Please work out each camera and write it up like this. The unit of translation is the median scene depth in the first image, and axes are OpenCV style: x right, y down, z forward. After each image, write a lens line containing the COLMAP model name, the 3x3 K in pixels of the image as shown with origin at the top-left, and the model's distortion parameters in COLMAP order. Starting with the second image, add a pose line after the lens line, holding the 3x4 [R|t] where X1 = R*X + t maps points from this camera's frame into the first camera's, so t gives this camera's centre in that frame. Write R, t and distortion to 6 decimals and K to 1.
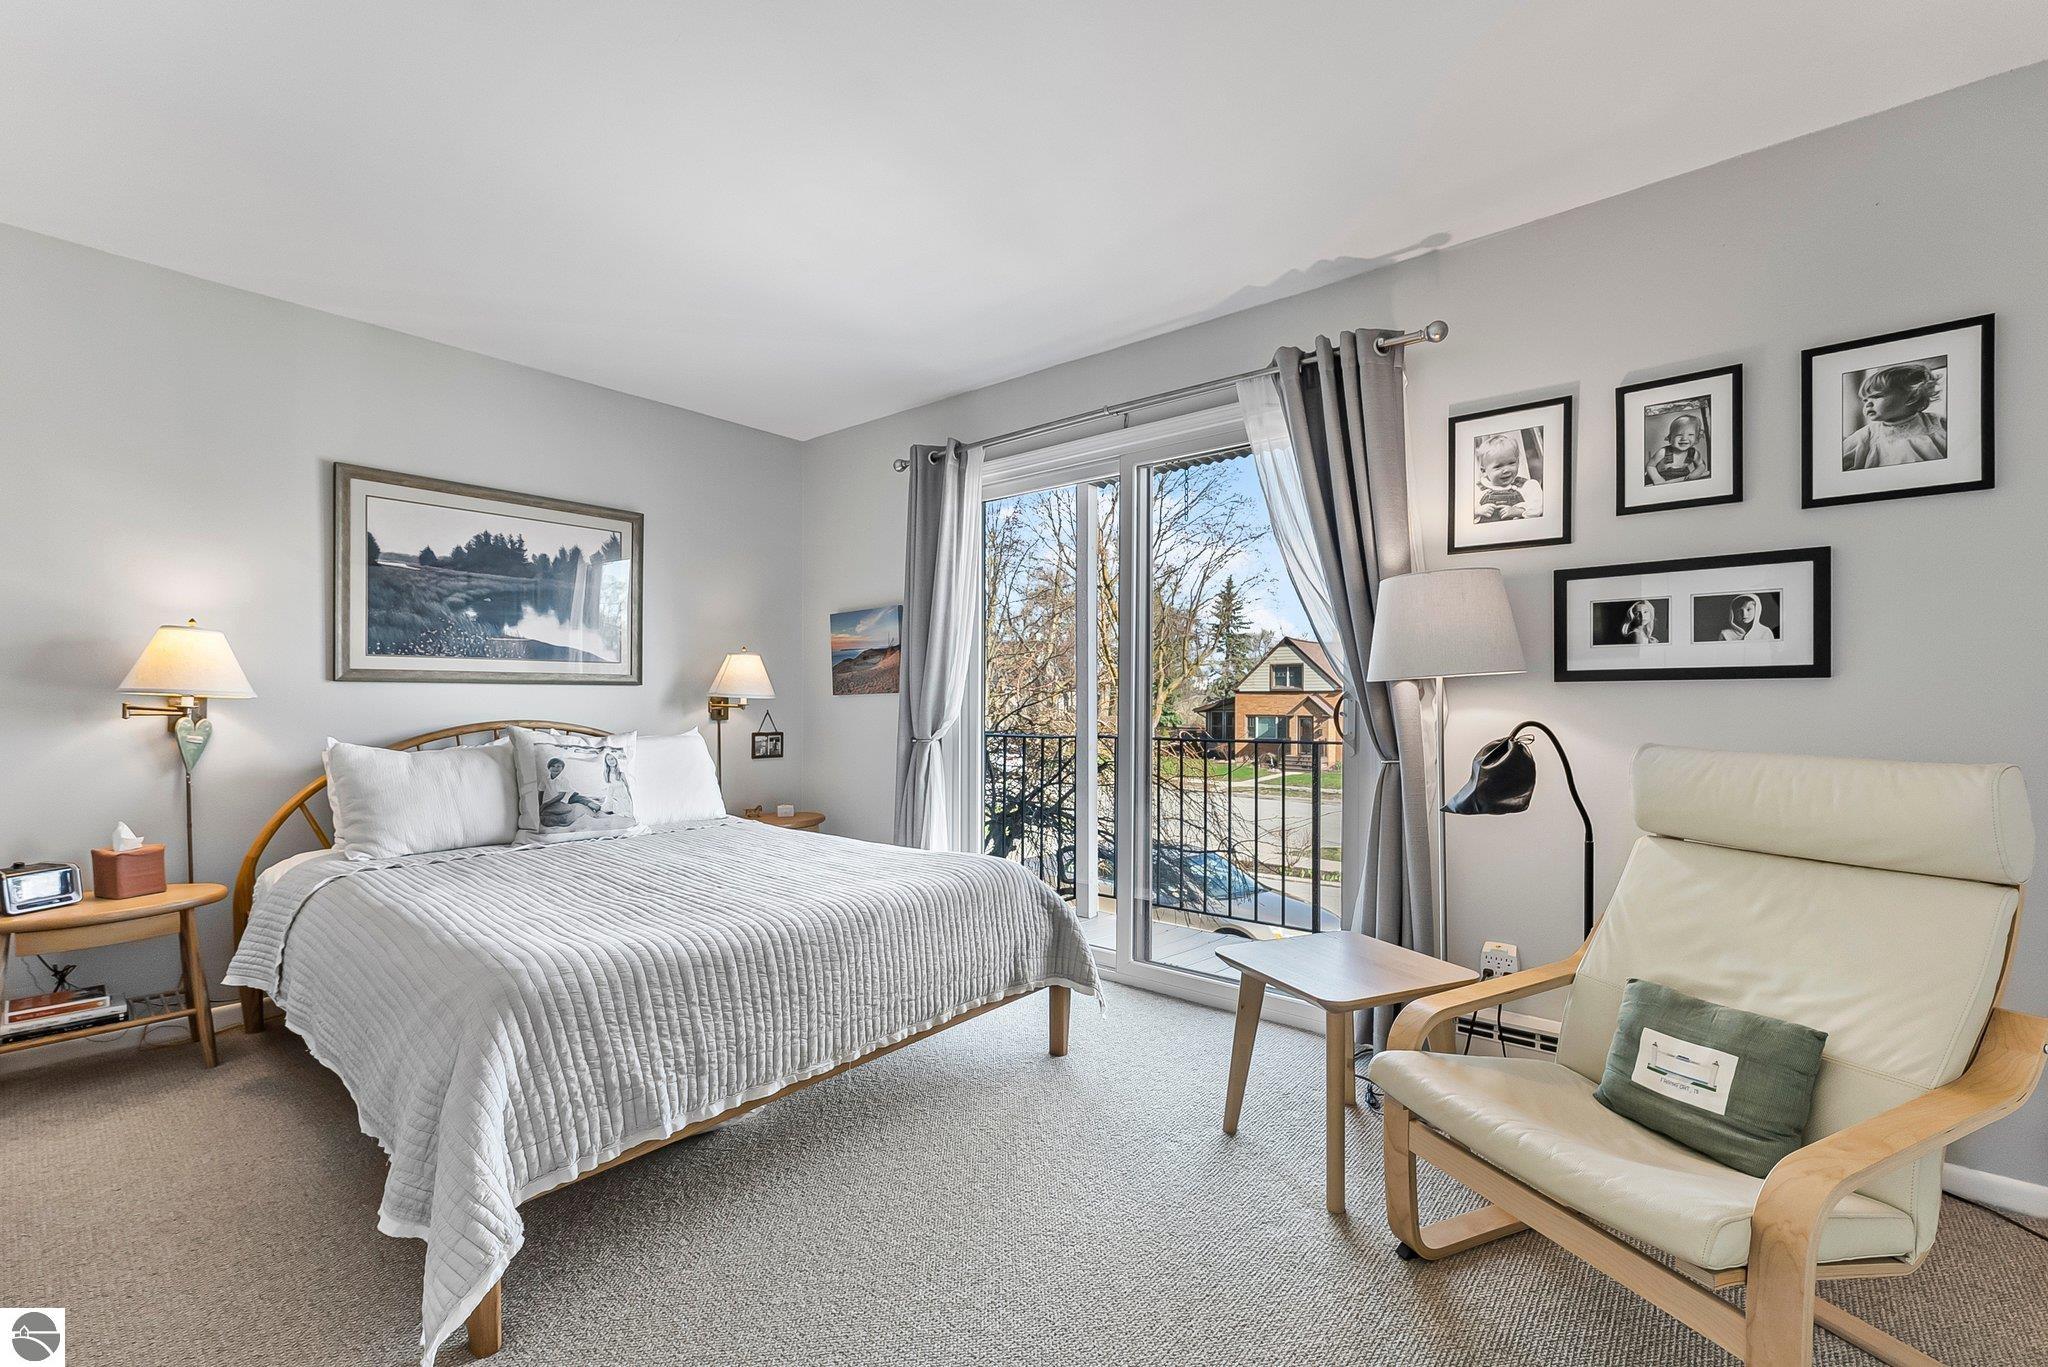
lens RADIAL K [[891.2, 0, 1020.7], [0, 891.2, 696.5], [0, 0, 1]] dist [-0.012268, -0.000193]
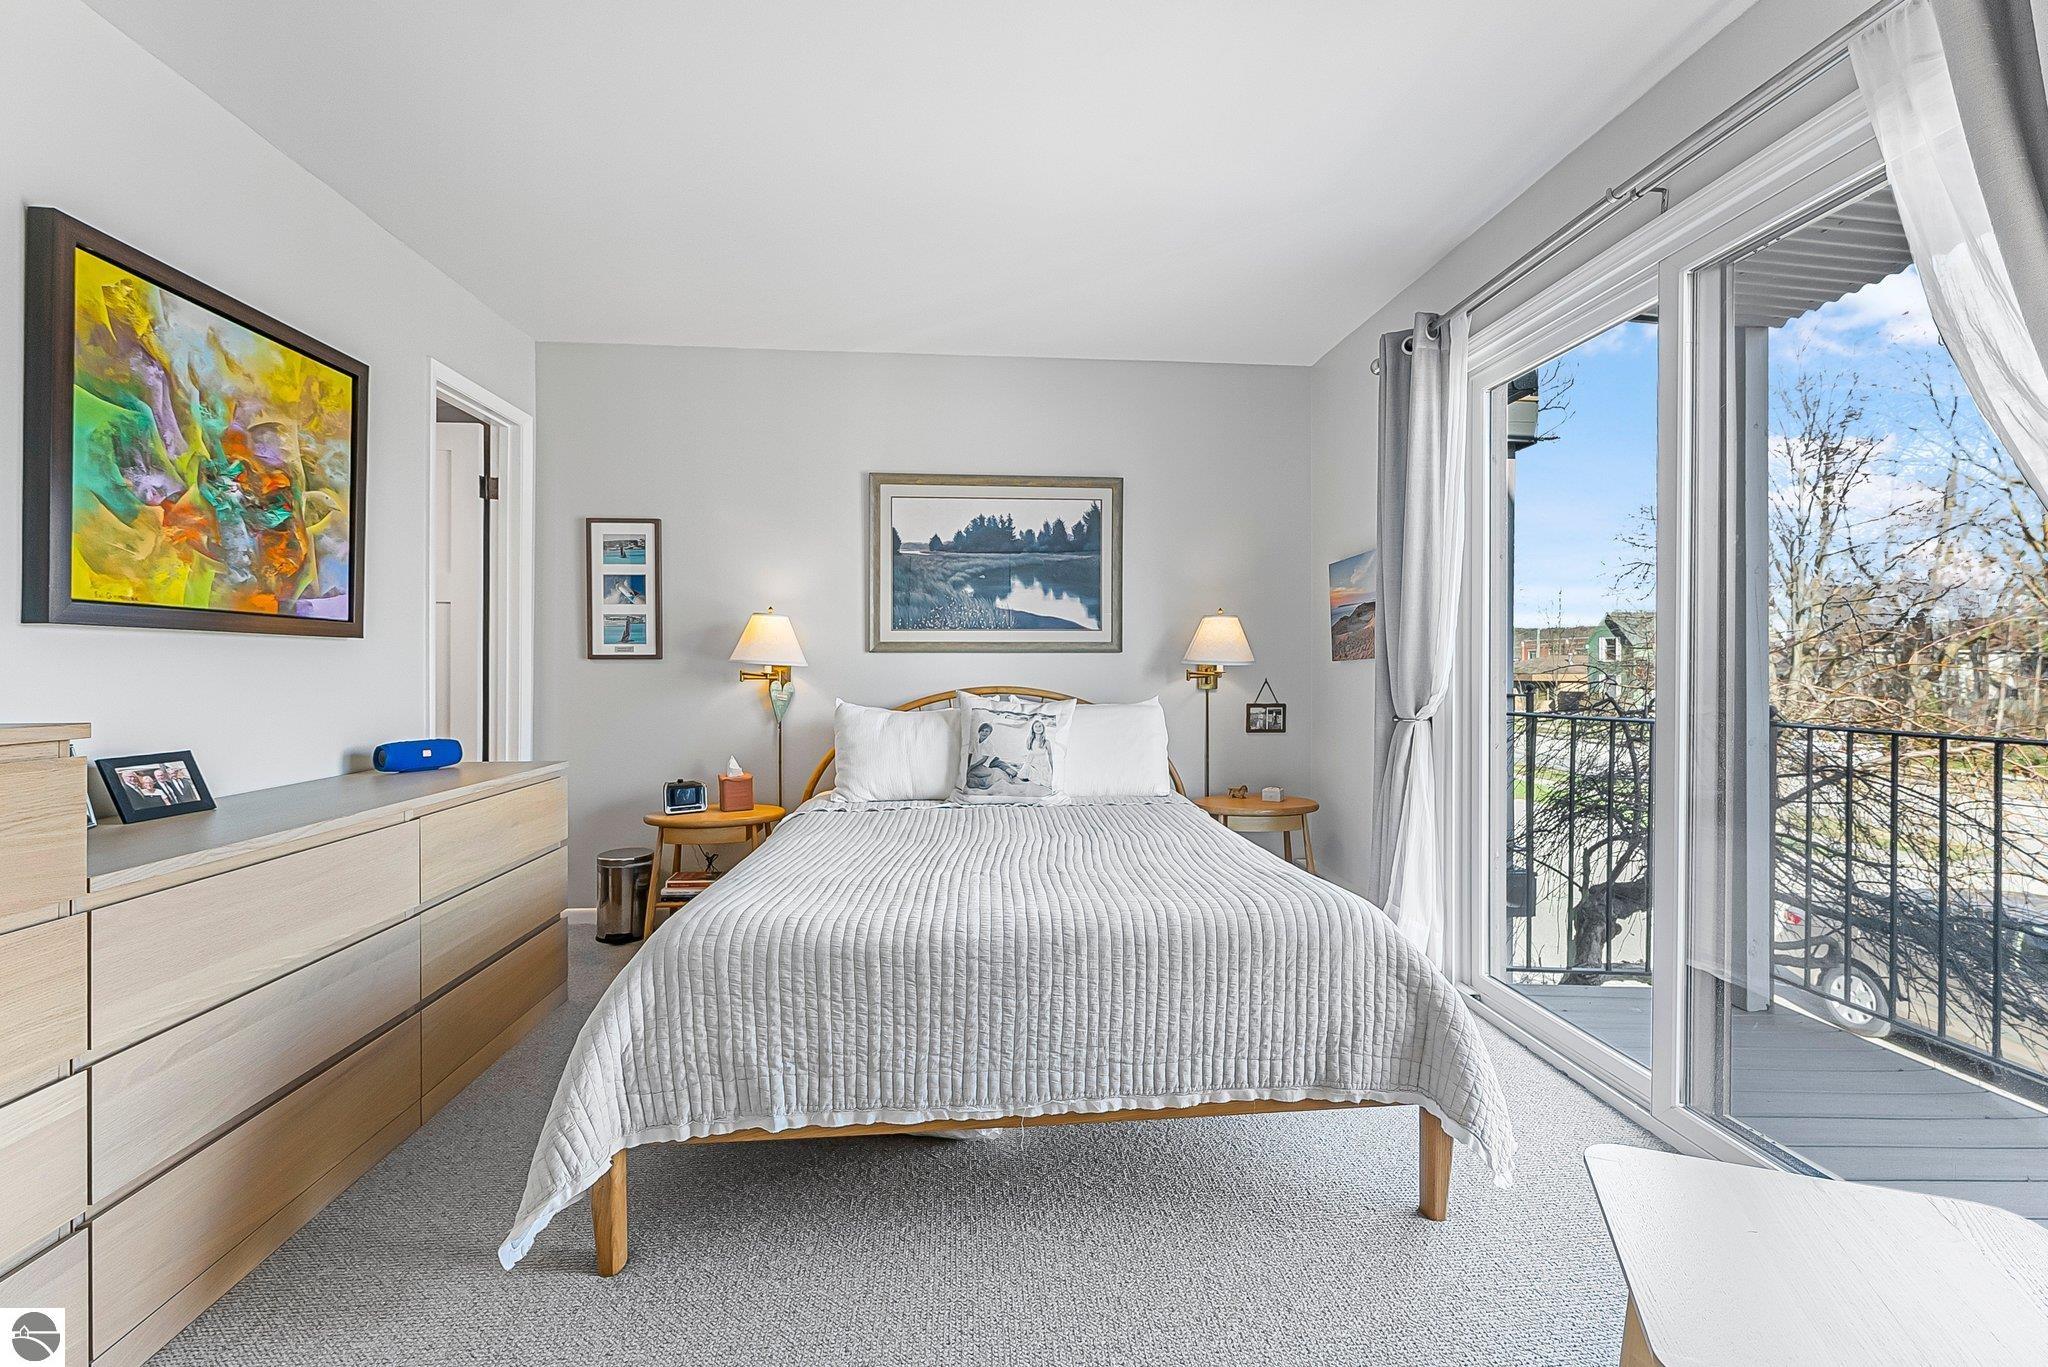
lens RADIAL K [[891.2, 0, 1031.2], [0, 891.2, 667.6], [0, 0, 1]] dist [-0.012268, -0.000193]
pose [[0.702707, -0.001770, -0.711477, 0.282285], [0.004330, 0.999989, 0.001789, 0.002625], [0.711466, -0.004338, 0.702707, 0.325474]]
